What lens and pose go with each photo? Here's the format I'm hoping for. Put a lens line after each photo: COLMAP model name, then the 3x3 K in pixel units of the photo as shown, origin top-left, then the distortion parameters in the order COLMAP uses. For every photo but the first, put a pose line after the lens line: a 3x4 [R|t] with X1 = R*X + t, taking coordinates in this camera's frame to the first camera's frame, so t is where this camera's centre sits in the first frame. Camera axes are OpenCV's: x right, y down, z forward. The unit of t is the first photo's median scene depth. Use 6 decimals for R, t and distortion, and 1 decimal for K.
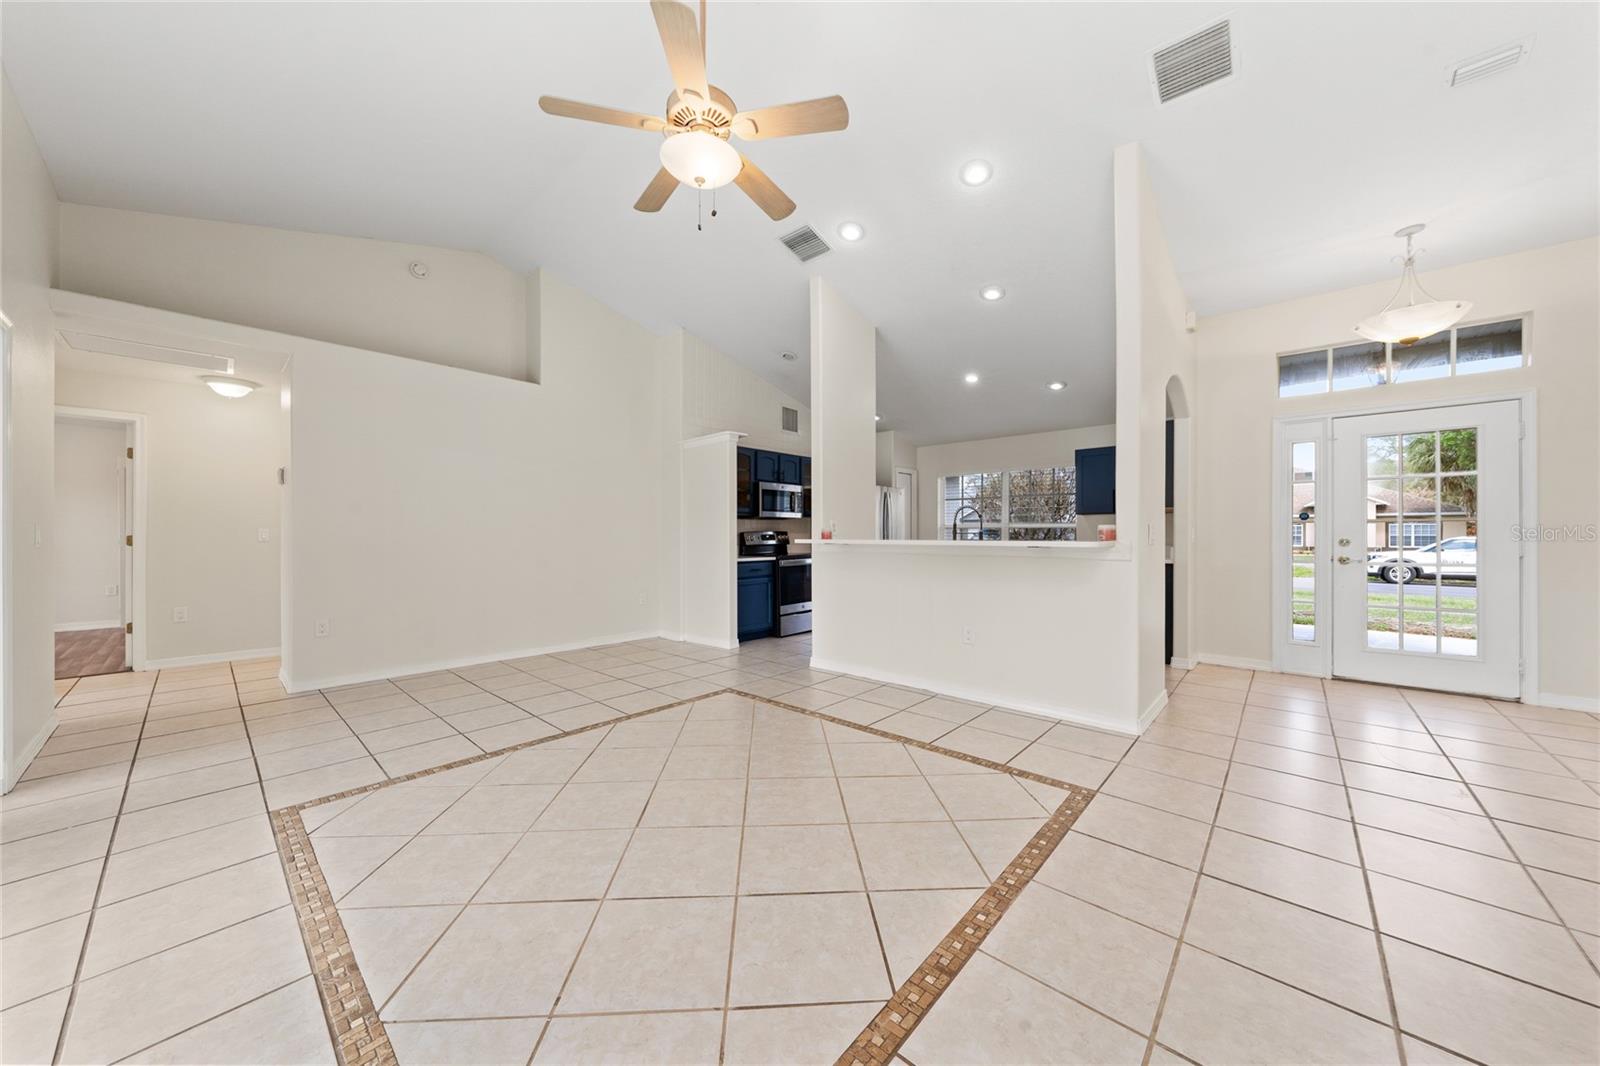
lens RADIAL K [[548.4, 0, 800.0], [0, 548.4, 533.0], [0, 0, 1]] dist [-0.000554, -0.000038]
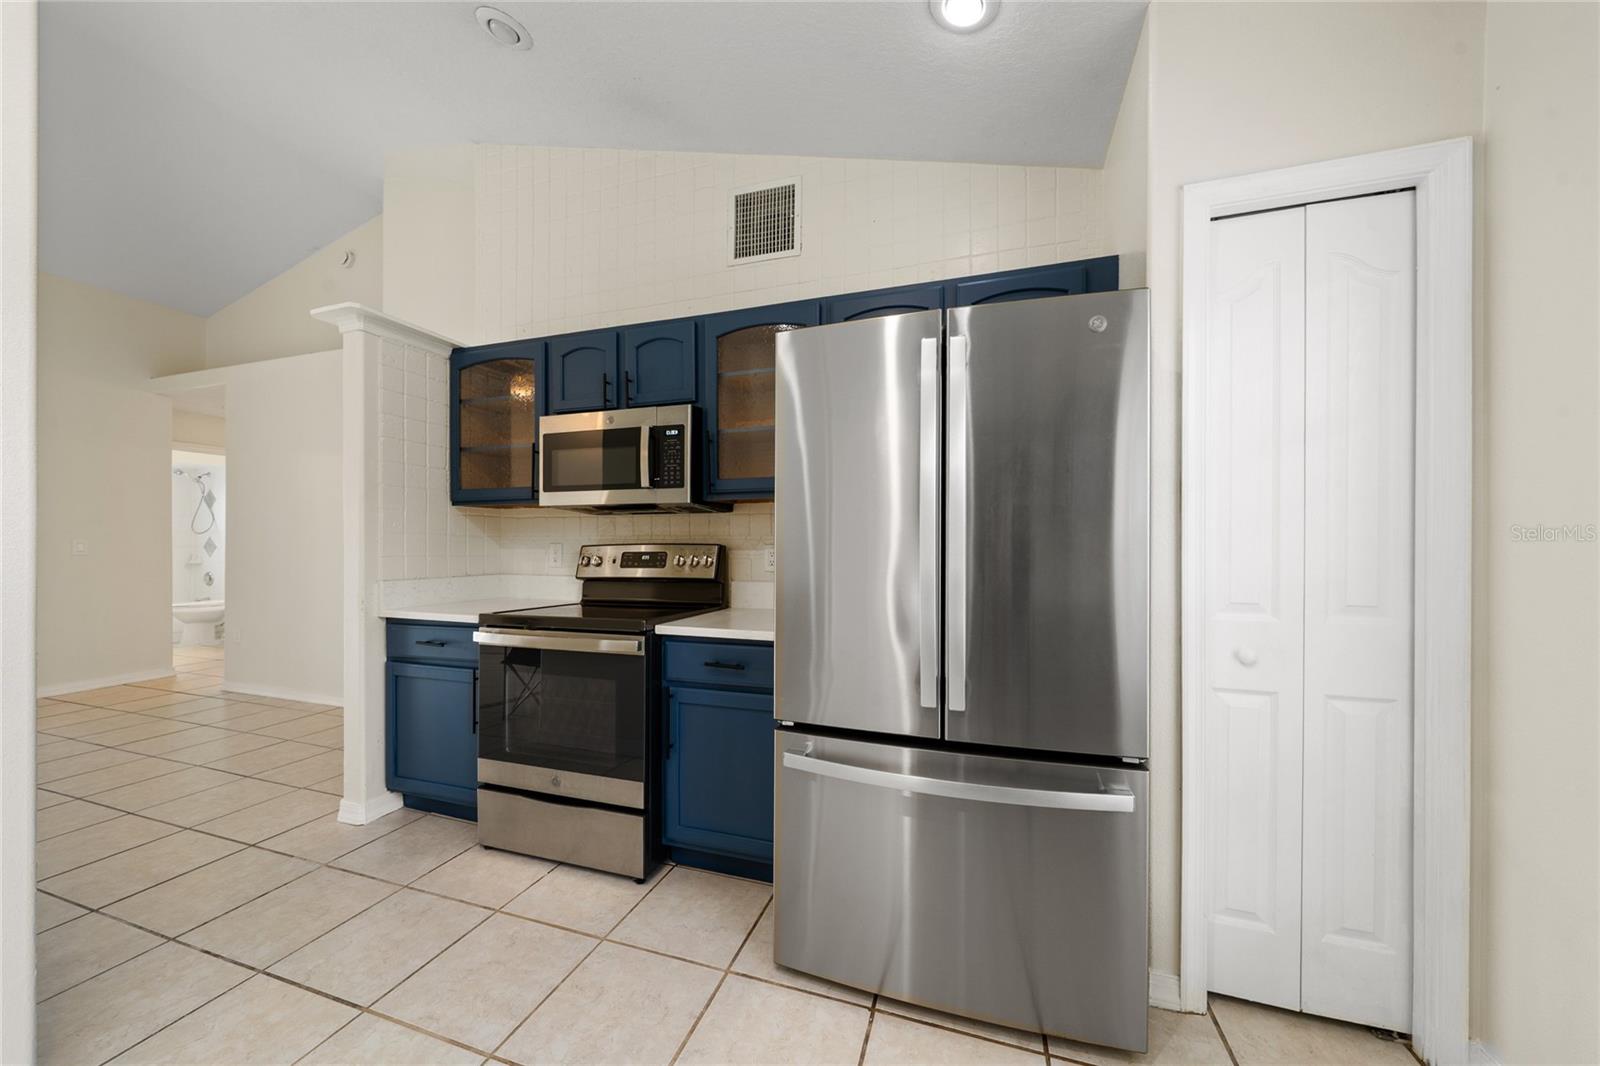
lens RADIAL K [[560.9, 0, 804.7], [0, 560.9, 544.9], [0, 0, 1]] dist [0.000227, 0.000011]
pose [[0.407303, 0.007794, -0.913260, 0.359477], [0.002466, 0.999951, 0.009634, -0.006654], [0.913290, -0.006176, 0.407263, 0.999491]]
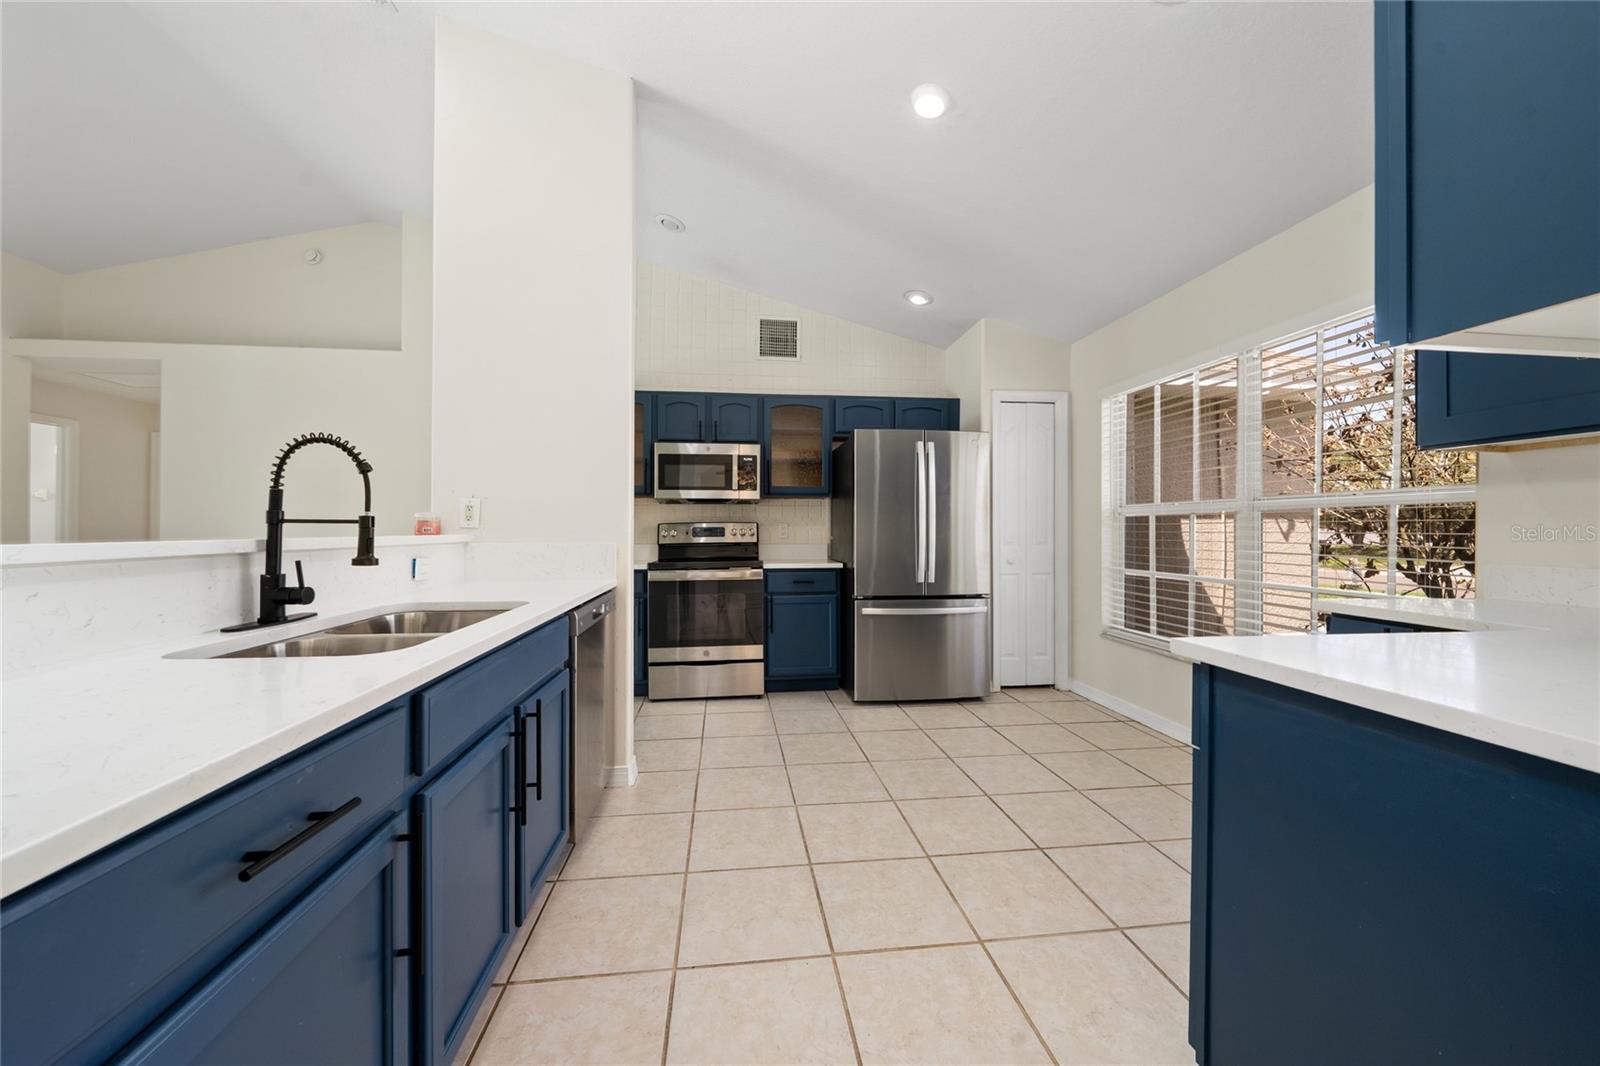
lens RADIAL K [[584.4, 0, 786.9], [0, 584.4, 526.2], [0, 0, 1]] dist [-0.000450, 0.000019]
pose [[0.748016, -0.000097, -0.663681, 0.472745], [0.001337, 0.999998, 0.001362, 0.000398], [0.663679, -0.001906, 0.748015, 0.596713]]
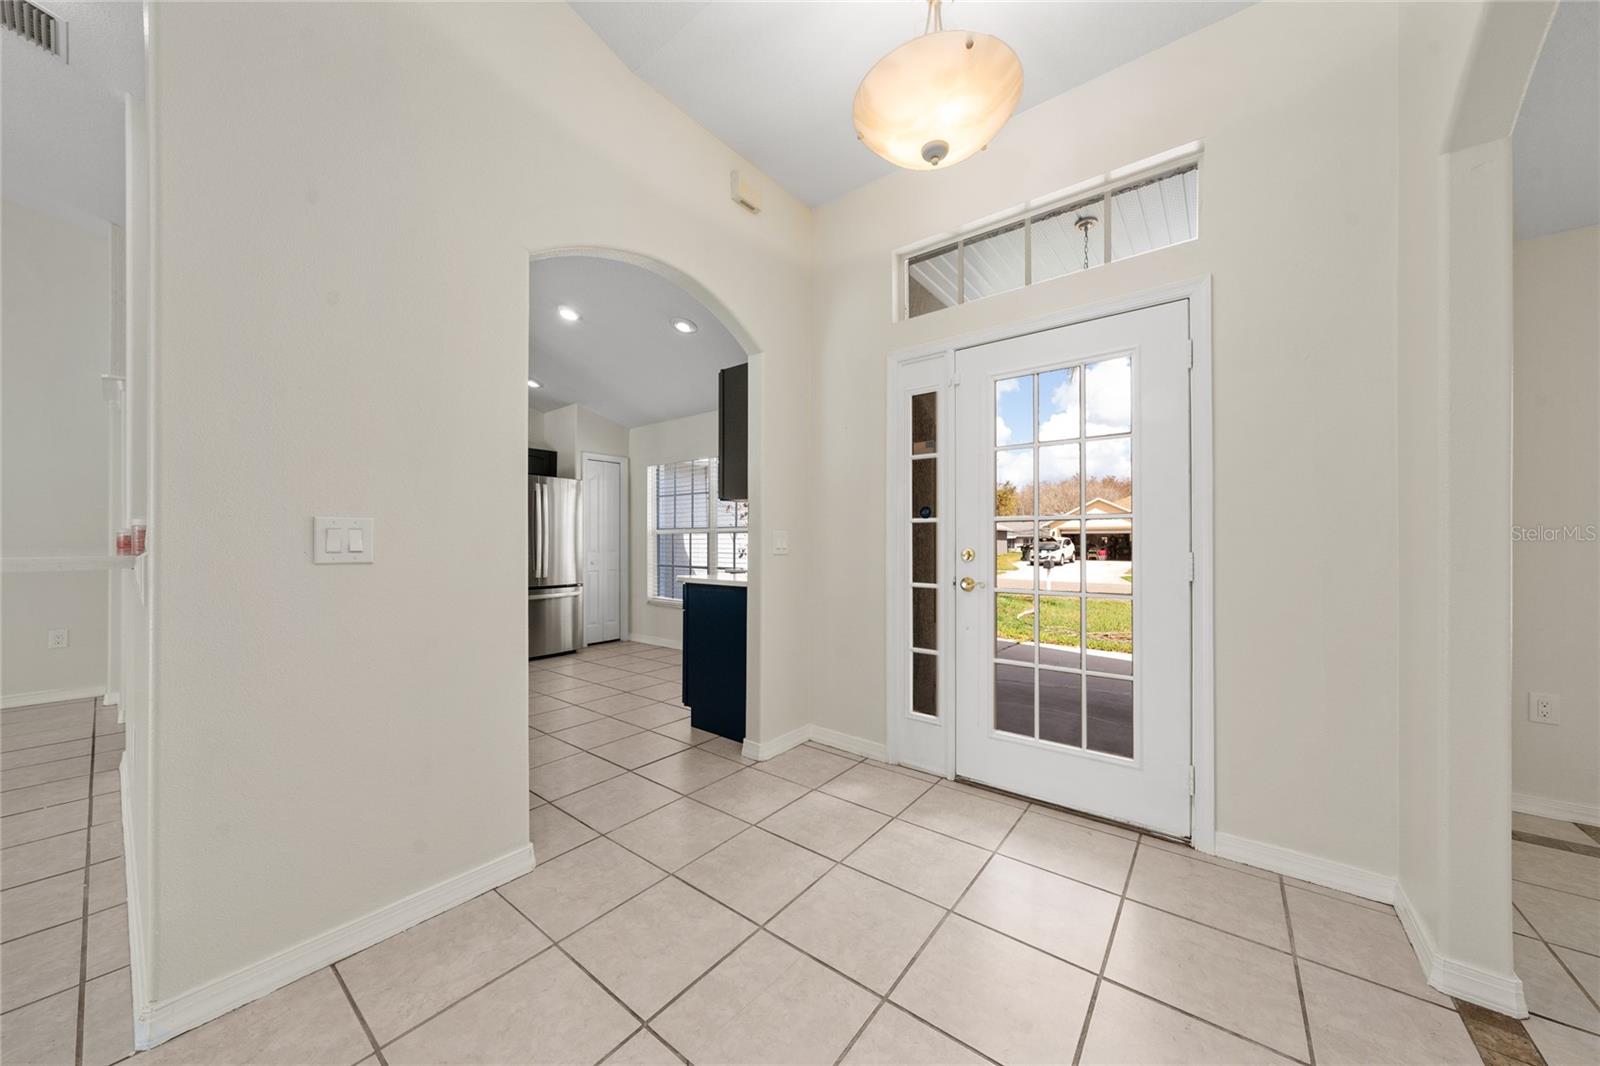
lens RADIAL K [[548.4, 0, 800.0], [0, 548.4, 533.0], [0, 0, 1]] dist [-0.000554, -0.000038]
pose [[0.998167, -0.001715, 0.060490, 0.526739], [0.002406, 0.999933, -0.011341, 0.000975], [-0.060467, 0.011466, 0.998104, 0.278480]]
